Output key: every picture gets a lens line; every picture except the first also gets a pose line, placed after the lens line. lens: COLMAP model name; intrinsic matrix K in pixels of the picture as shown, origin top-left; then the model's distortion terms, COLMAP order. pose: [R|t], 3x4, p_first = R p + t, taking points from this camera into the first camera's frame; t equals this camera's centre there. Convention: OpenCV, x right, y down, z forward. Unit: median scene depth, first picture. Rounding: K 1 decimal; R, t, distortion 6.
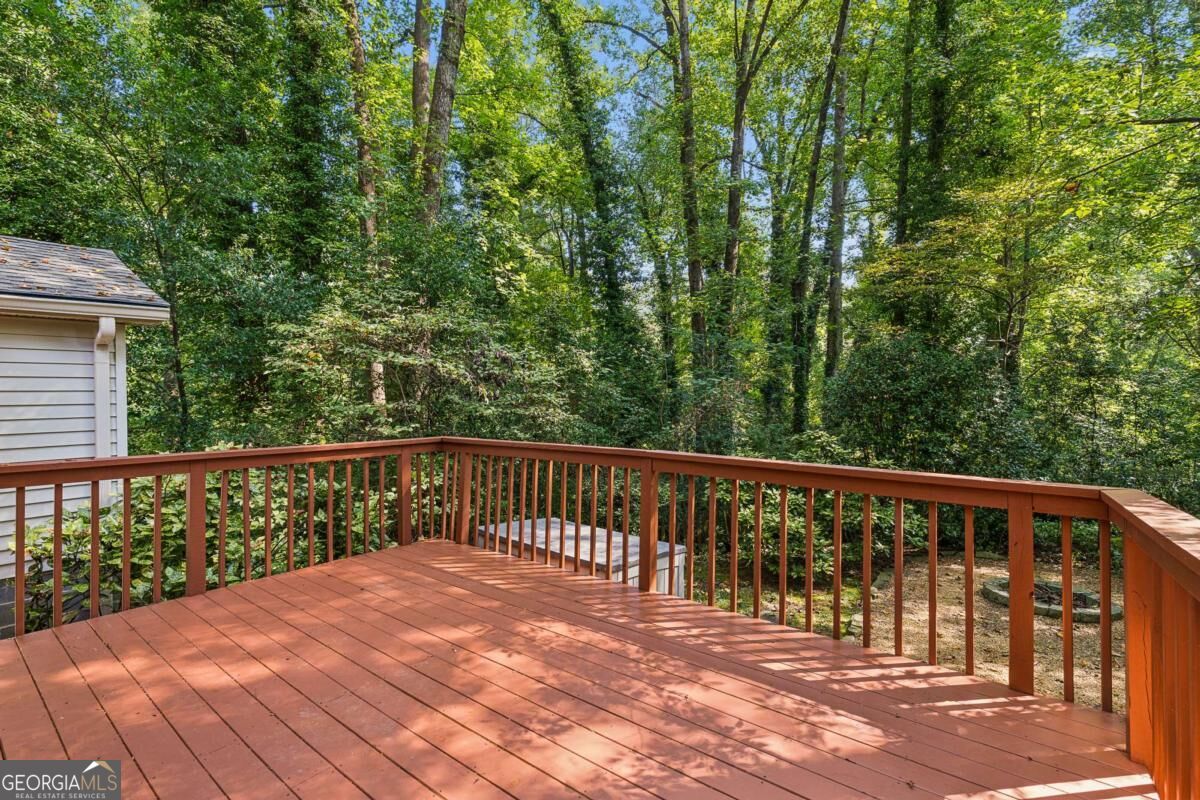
lens RADIAL K [[529.4, 0, 600.0], [0, 529.4, 400.0], [0, 0, 1]] dist [0.000246, -0.000410]
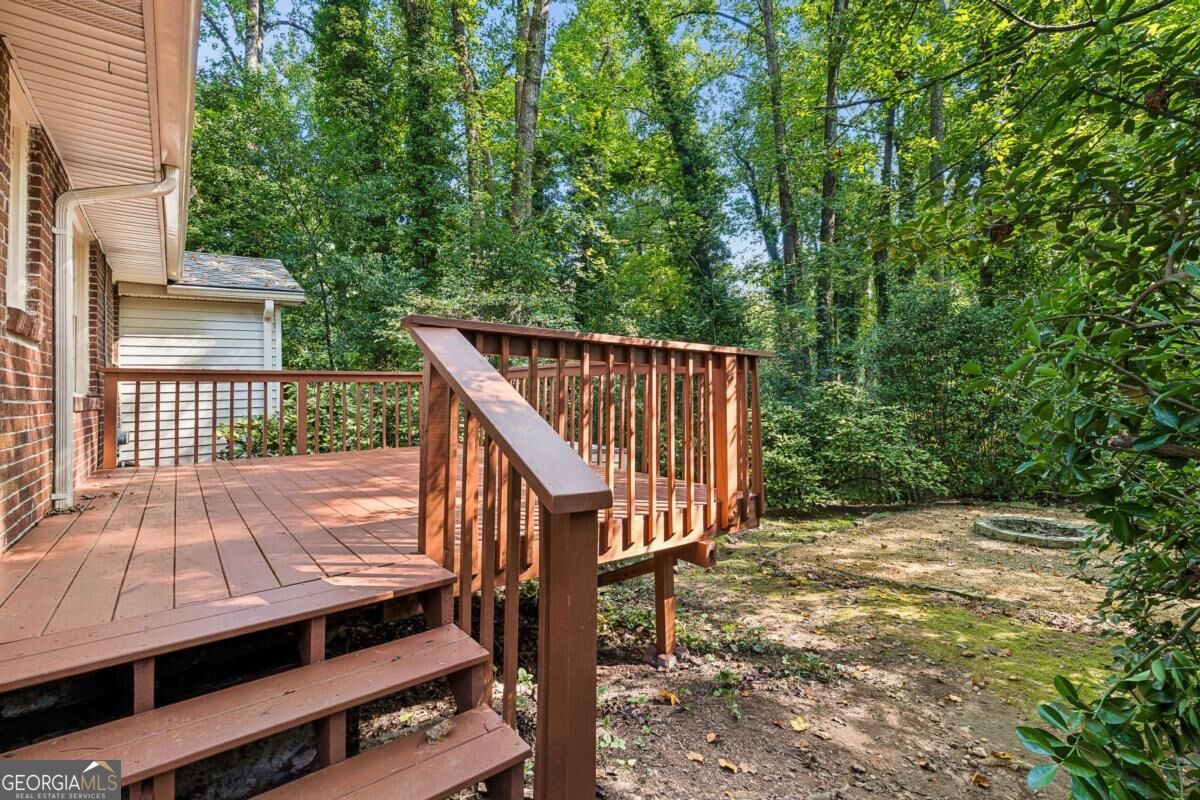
lens RADIAL K [[533.9, 0, 602.4], [0, 533.9, 378.4], [0, 0, 1]] dist [-0.000115, -0.000087]
pose [[0.969348, -0.018620, -0.244985, 0.155087], [0.014518, 0.999723, -0.018538, 0.044971], [0.245262, 0.014413, 0.969350, -0.109456]]
